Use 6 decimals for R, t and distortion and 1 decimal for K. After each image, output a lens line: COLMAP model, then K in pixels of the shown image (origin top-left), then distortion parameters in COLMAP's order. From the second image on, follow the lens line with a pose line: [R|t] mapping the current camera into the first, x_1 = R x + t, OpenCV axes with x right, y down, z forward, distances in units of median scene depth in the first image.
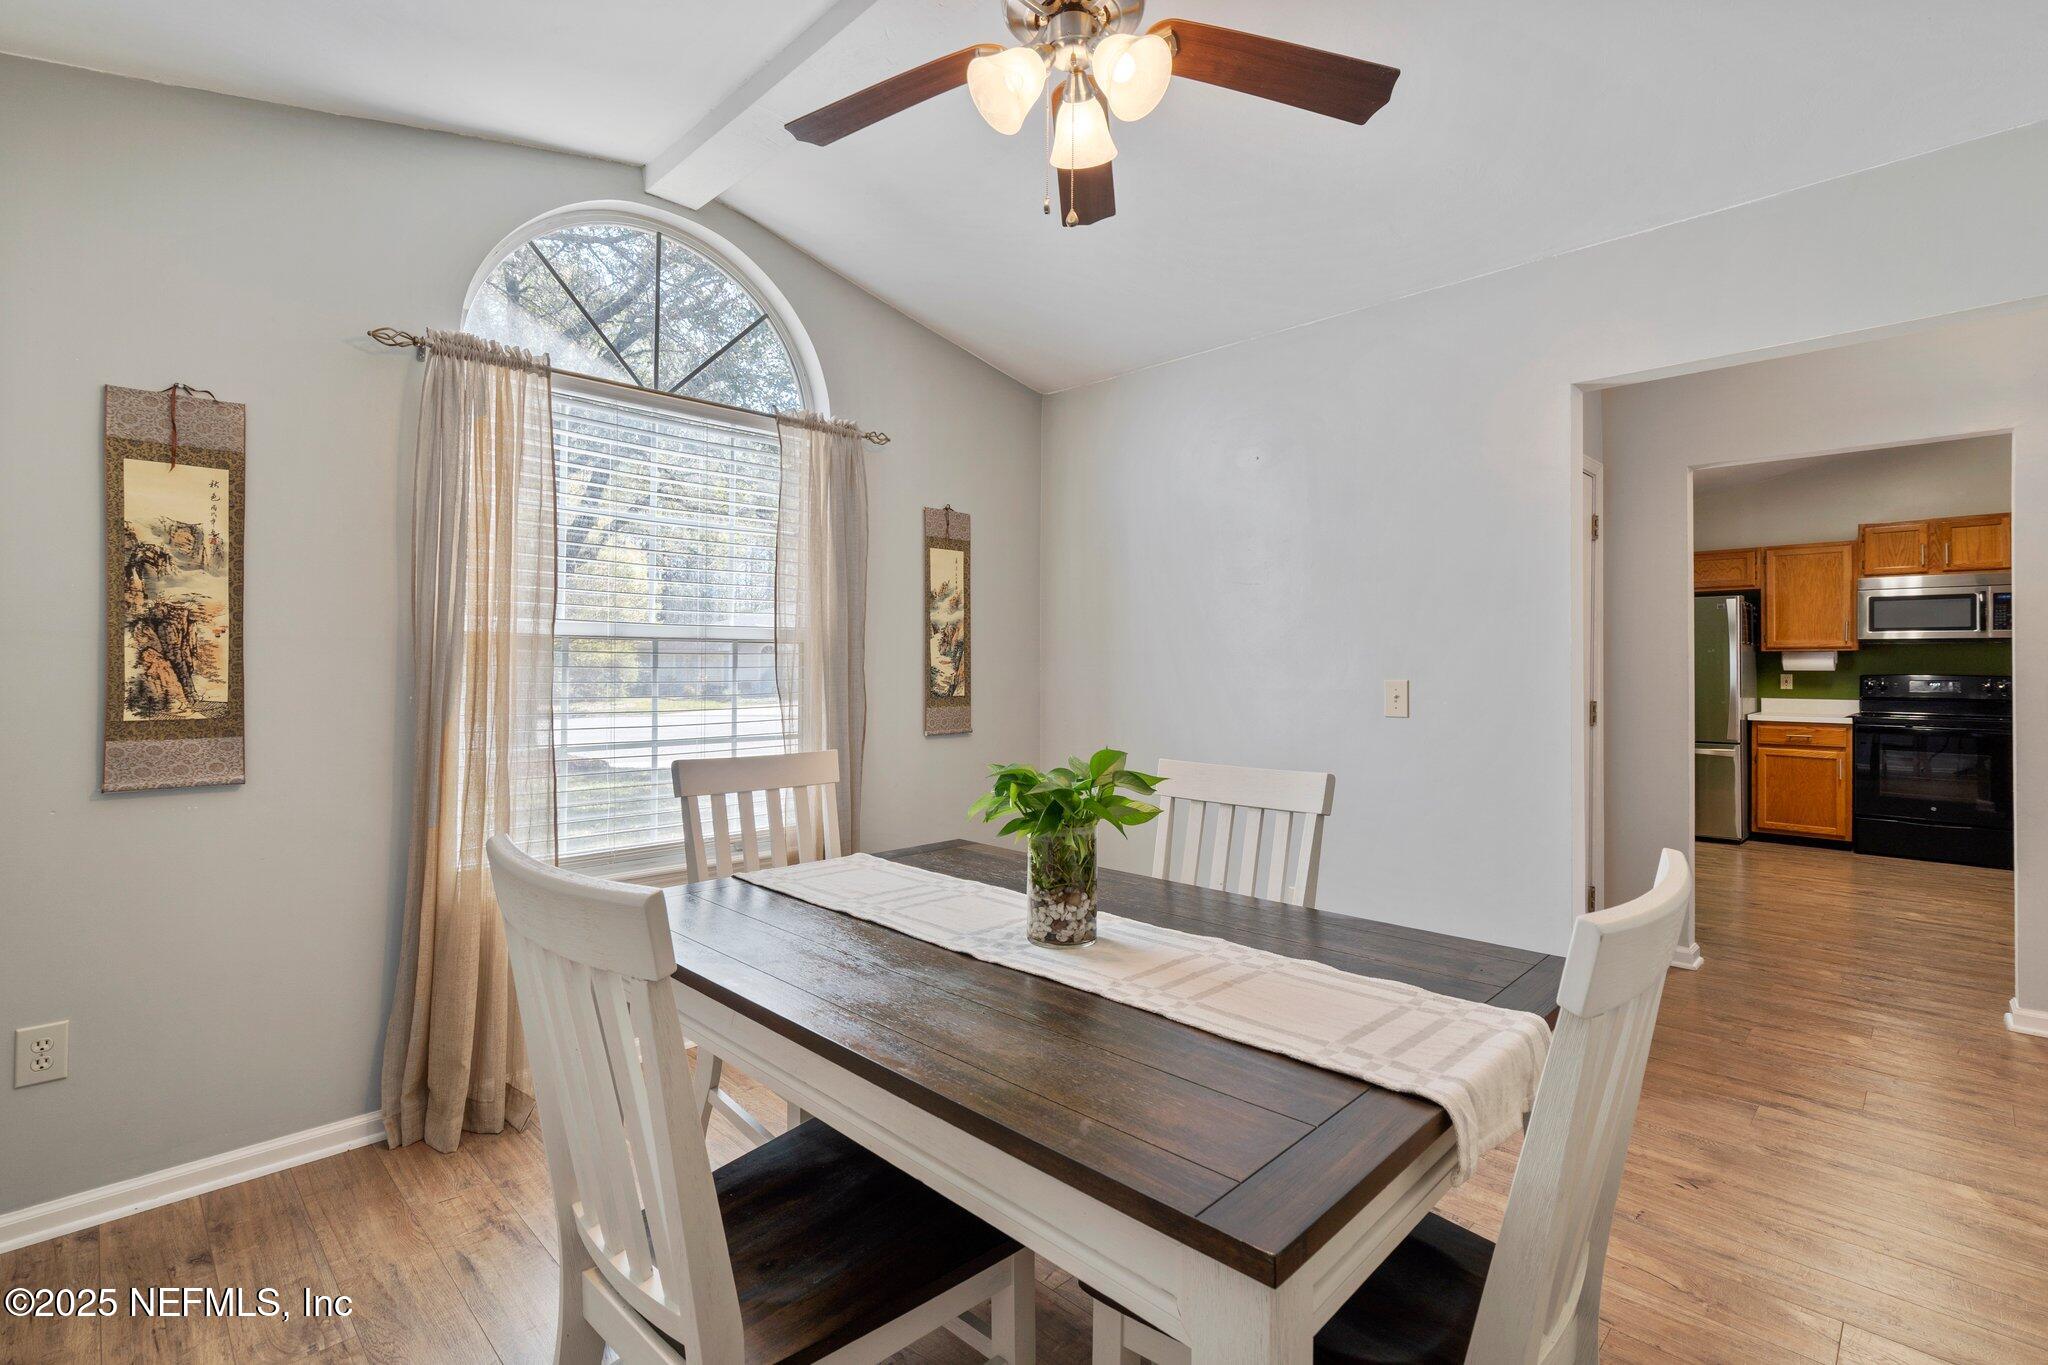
lens RADIAL K [[946.3, 0, 1017.6], [0, 946.3, 658.6], [0, 0, 1]] dist [0.000159, -0.000267]
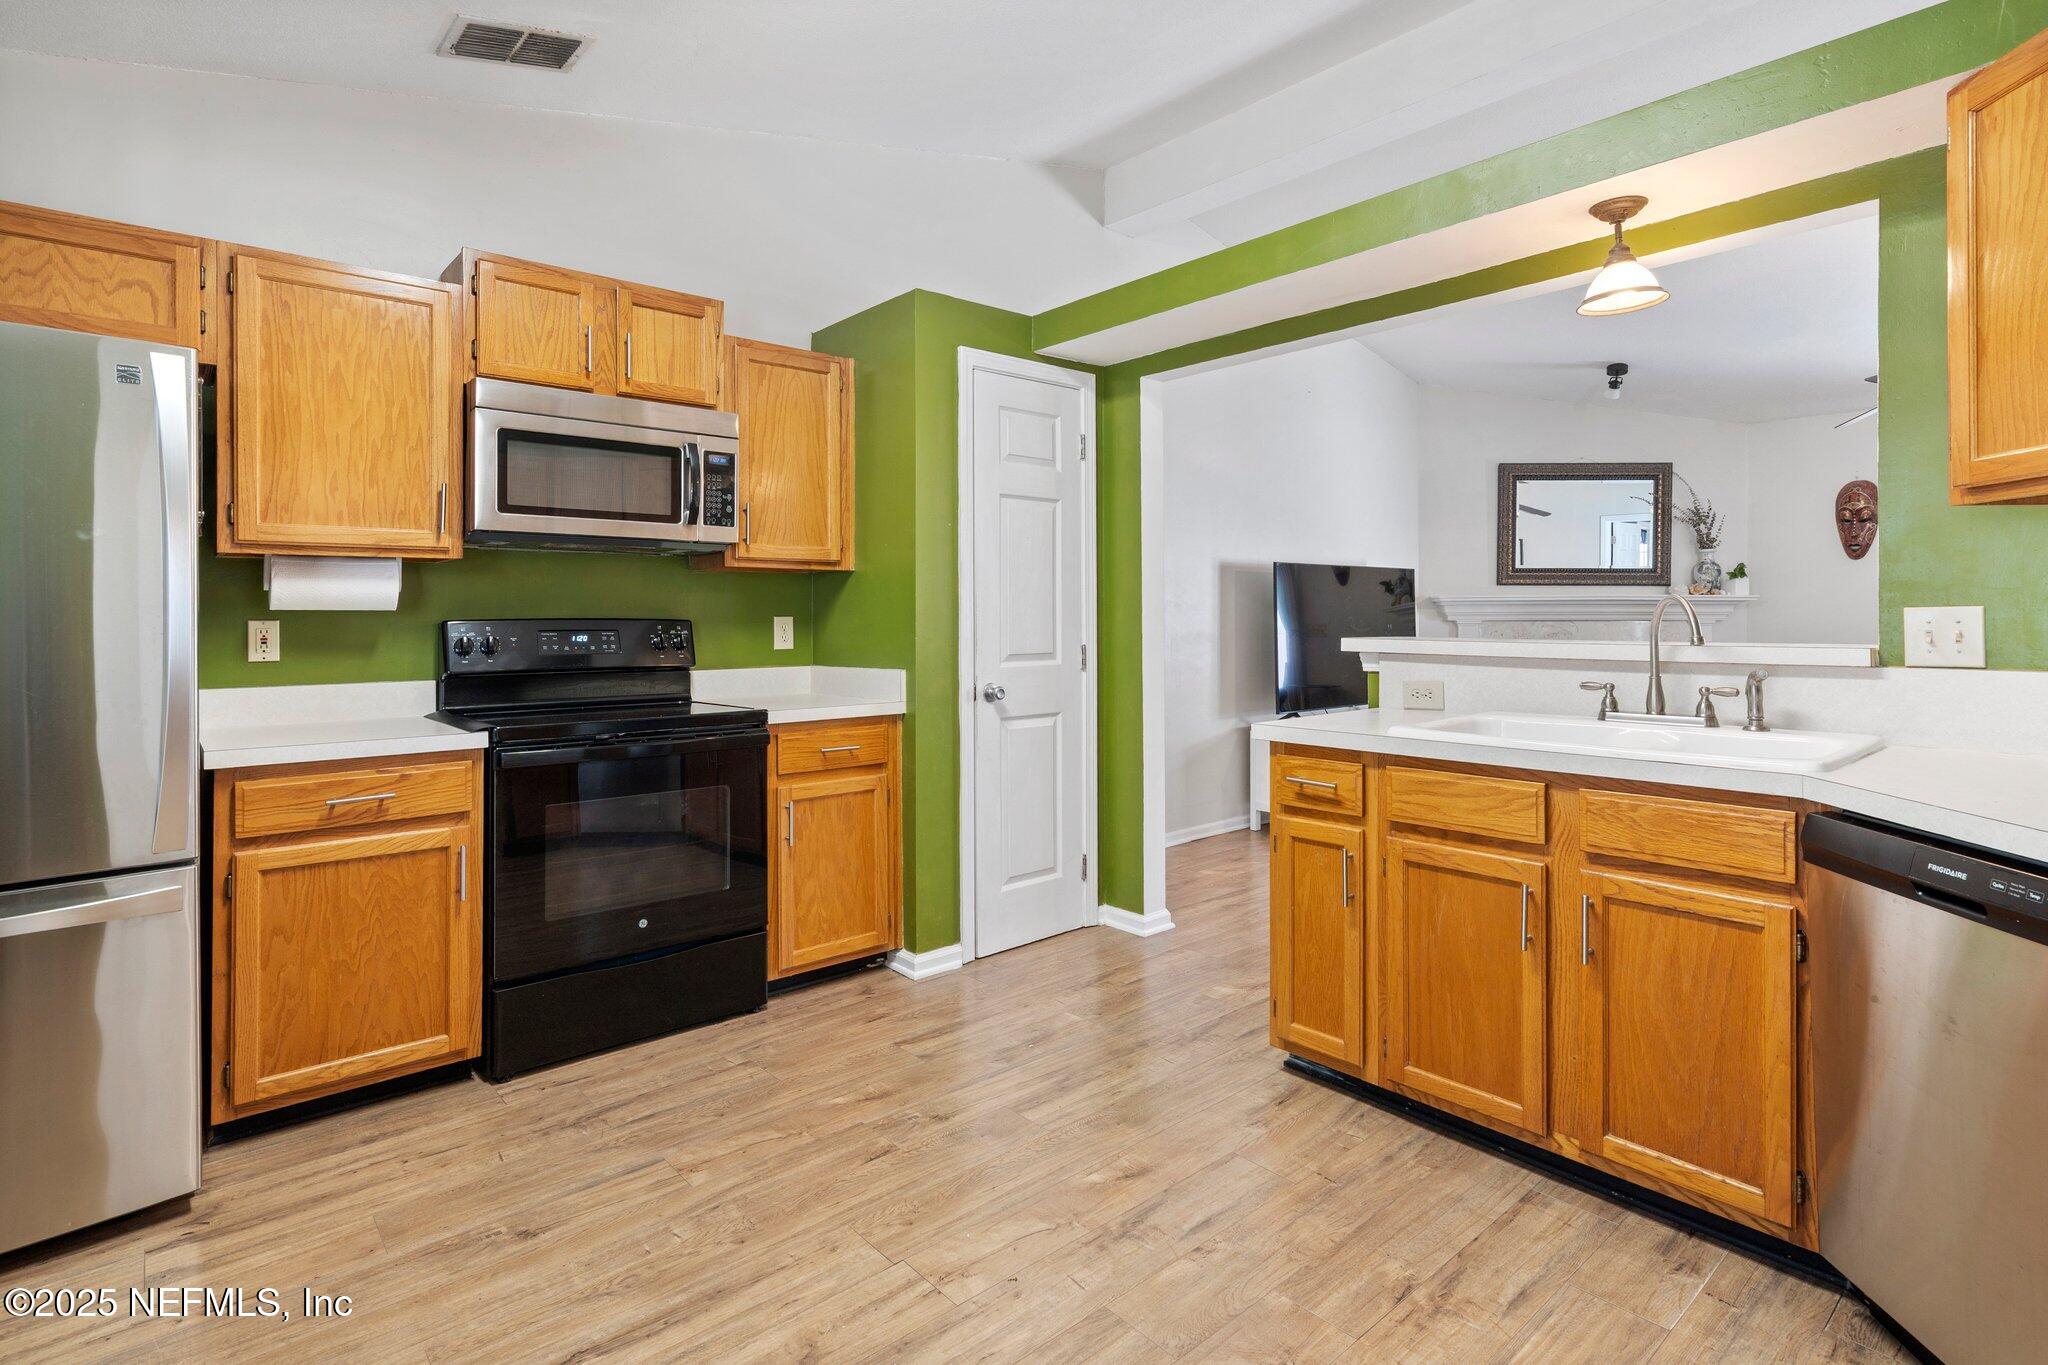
lens RADIAL K [[1020.6, 0, 1036.7], [0, 1020.6, 609.4], [0, 0, 1]] dist [-0.000507, 0.001390]
pose [[0.064205, 0.004762, 0.997925, 0.484635], [-0.003034, 0.999985, -0.004577, 0.014601], [-0.997932, -0.002734, 0.064218, 0.750009]]
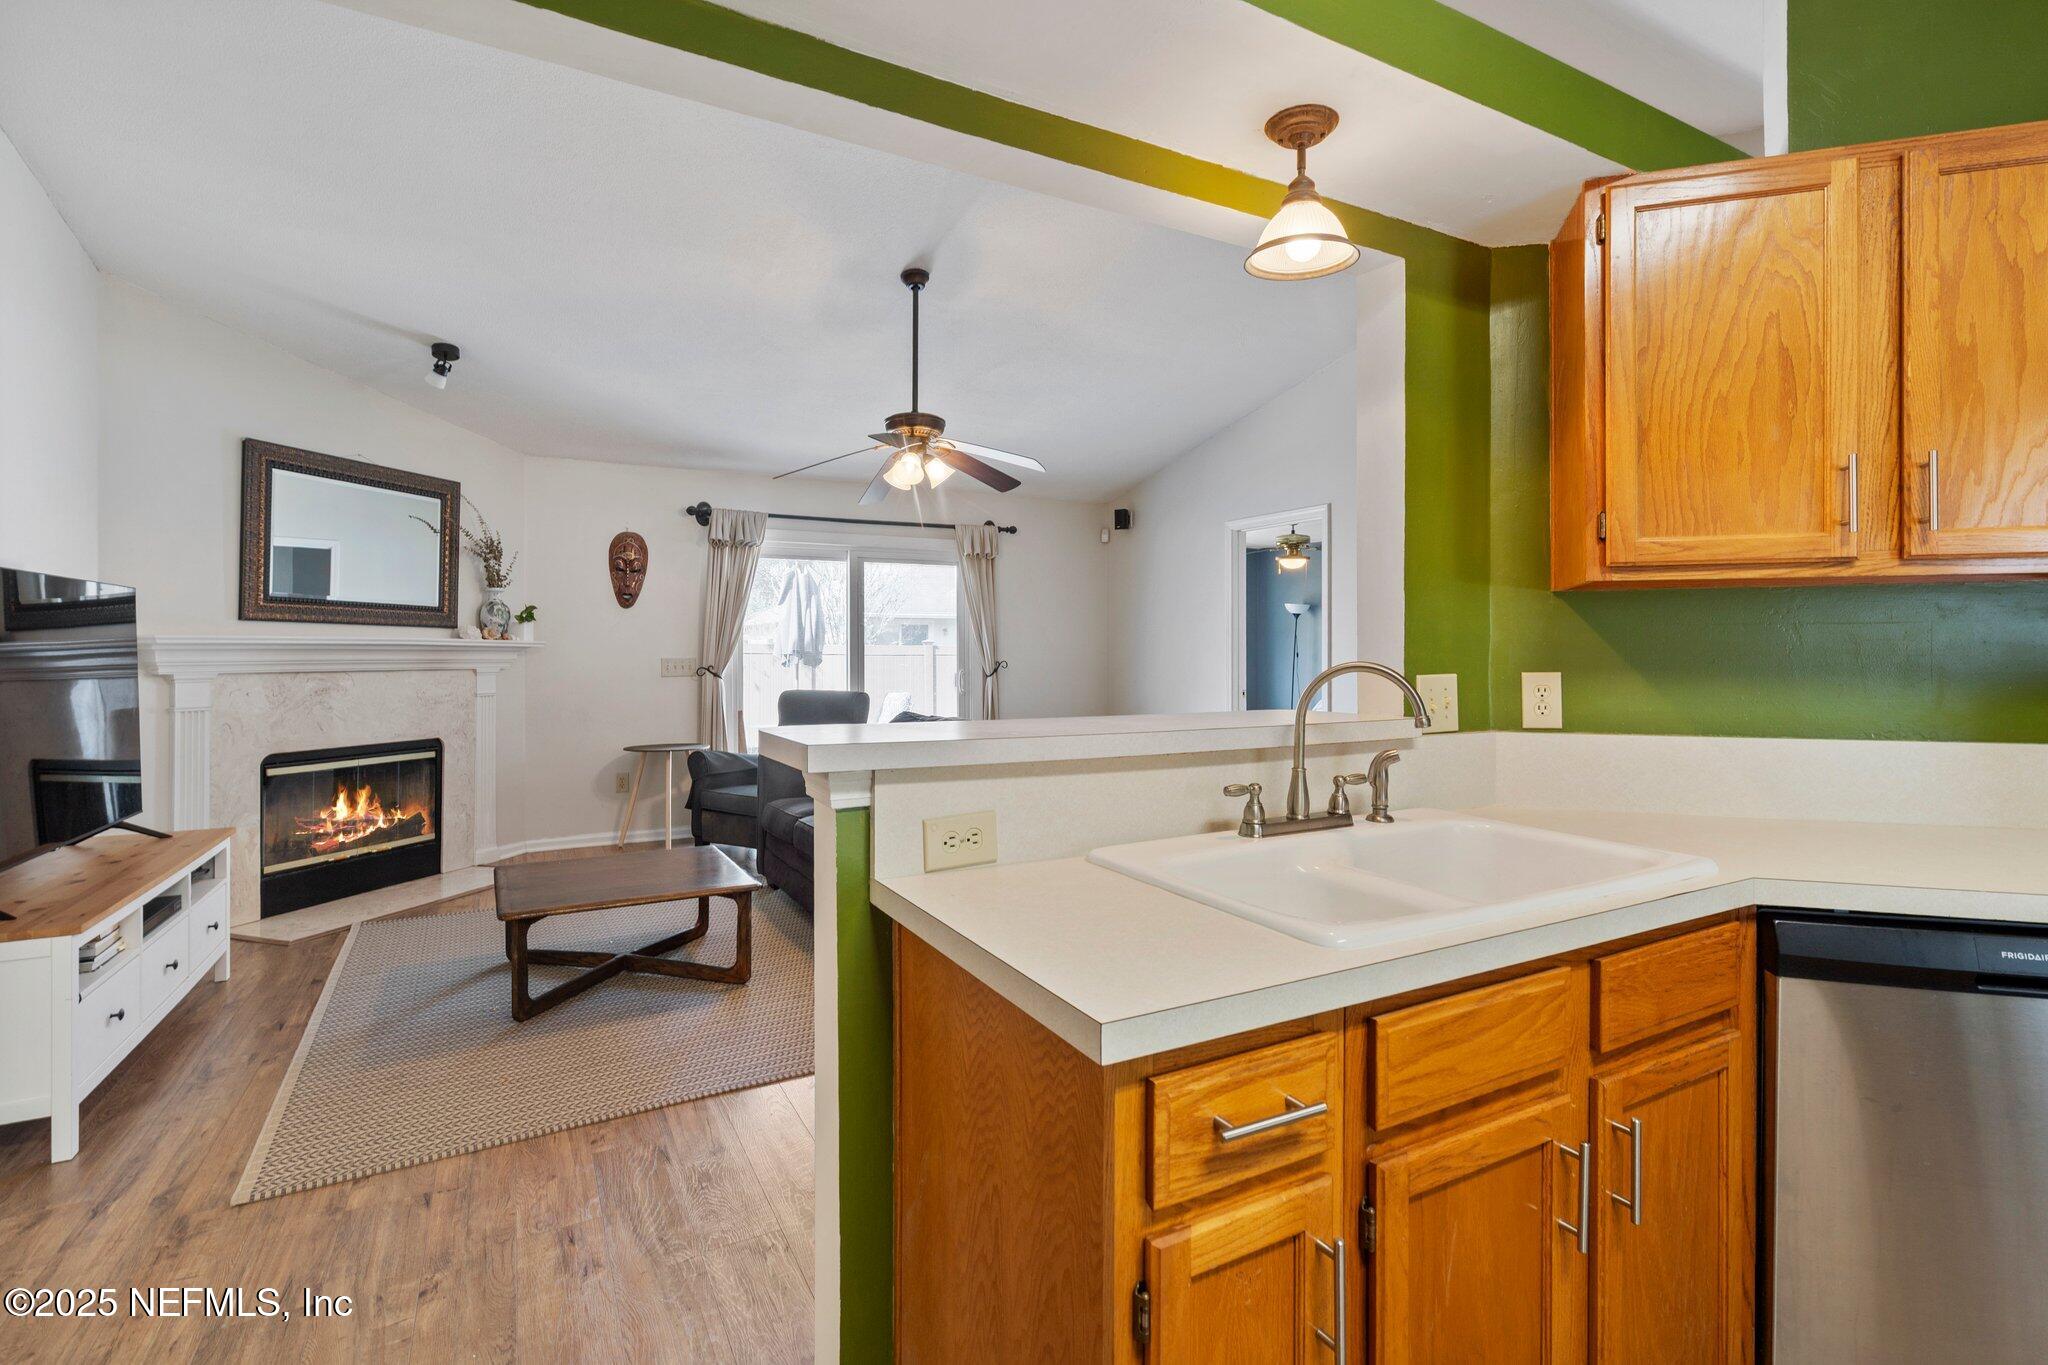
lens RADIAL K [[956.6, 0, 1033.5], [0, 956.6, 645.7], [0, 0, 1]] dist [0.001209, 0.000134]
pose [[-0.961057, -0.000899, 0.276348, 0.876759], [-0.004214, 0.999926, -0.011403, 0.005801], [-0.276317, -0.012123, -0.960990, 0.826231]]
